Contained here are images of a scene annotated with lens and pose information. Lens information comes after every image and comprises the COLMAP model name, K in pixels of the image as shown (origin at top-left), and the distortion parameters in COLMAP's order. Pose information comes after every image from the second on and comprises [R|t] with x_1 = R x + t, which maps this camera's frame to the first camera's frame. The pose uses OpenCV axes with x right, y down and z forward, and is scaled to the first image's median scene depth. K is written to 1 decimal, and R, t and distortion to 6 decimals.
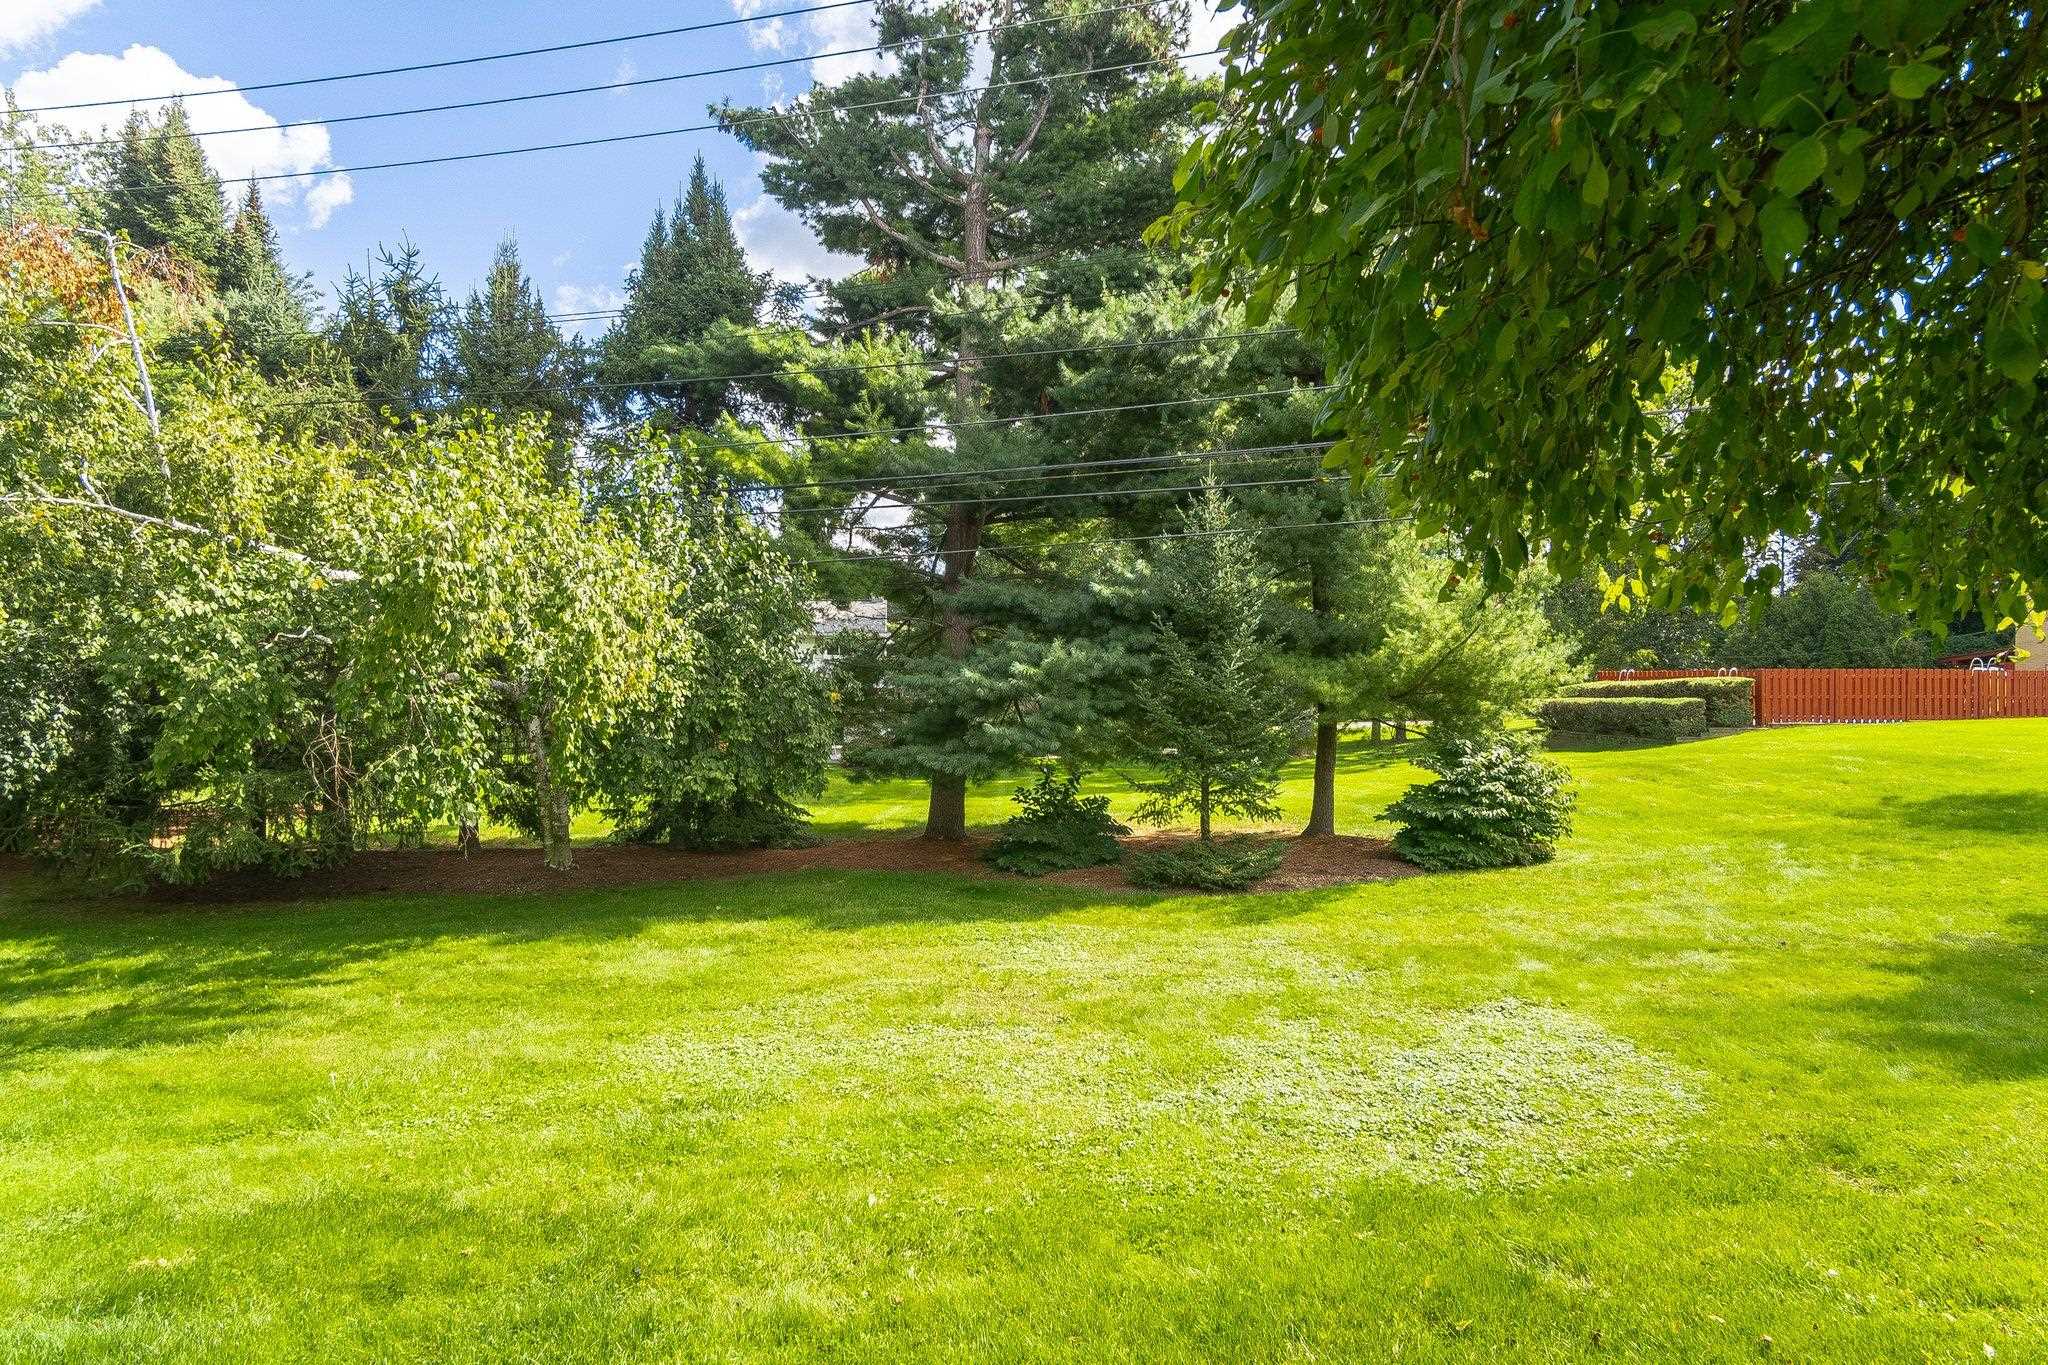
lens RADIAL K [[1104.1, 0, 1024.0], [0, 1104.1, 682.5], [0, 0, 1]] dist [-0.024092, 0.001974]
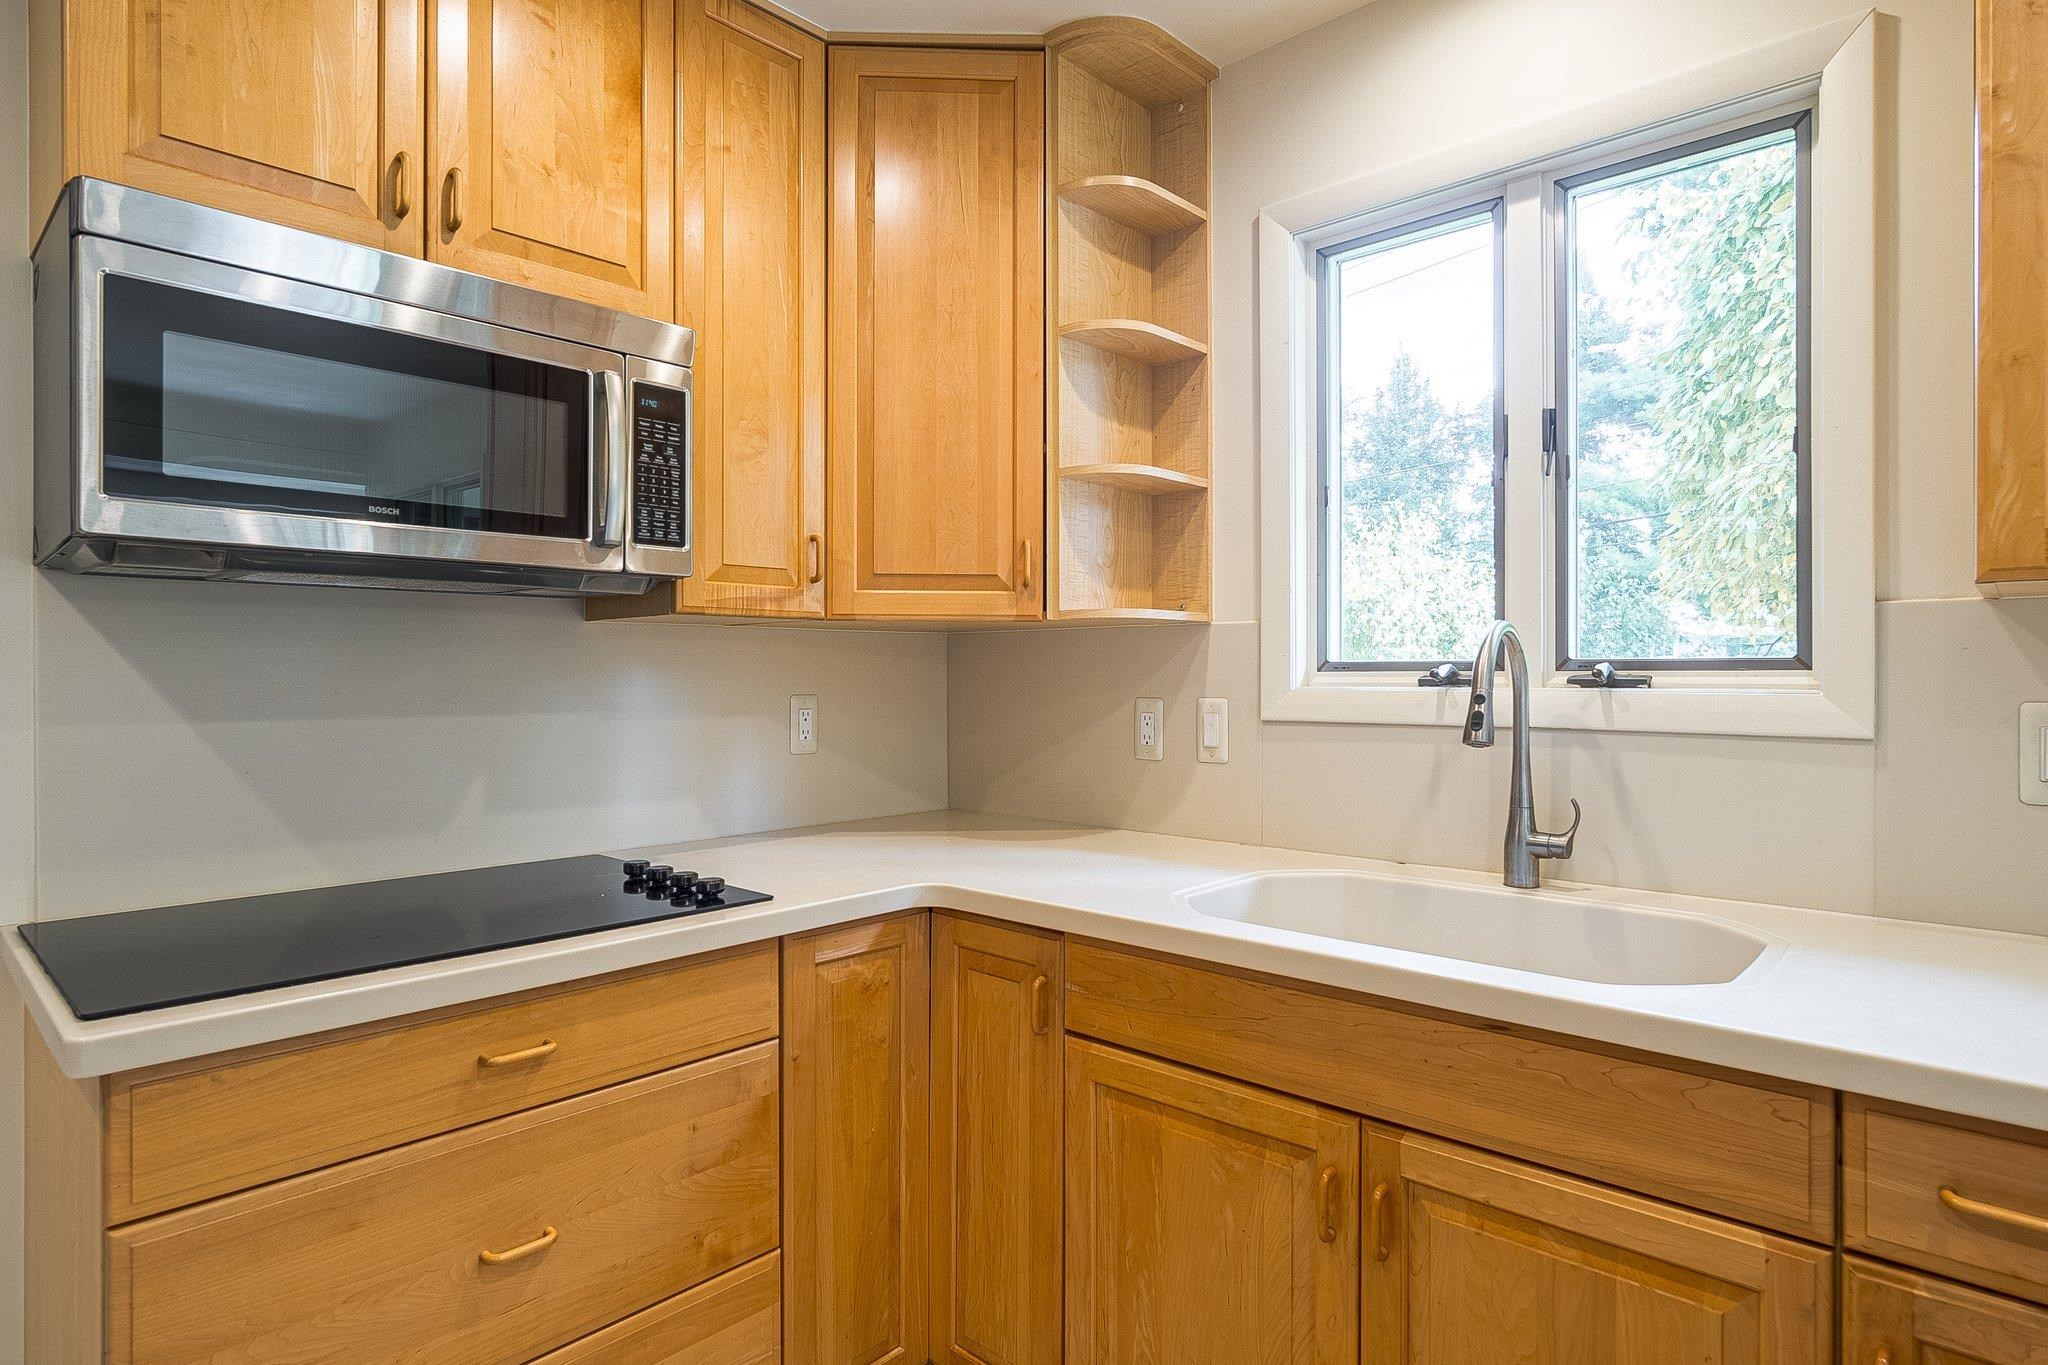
lens RADIAL K [[1104.1, 0, 1024.0], [0, 1104.1, 682.5], [0, 0, 1]] dist [-0.024092, 0.001974]
pose [[0.725674, -0.003134, -0.688032, 0.081440], [0.003971, 0.999992, -0.000367, -0.009681], [0.688028, -0.002466, 0.725680, -0.220112]]
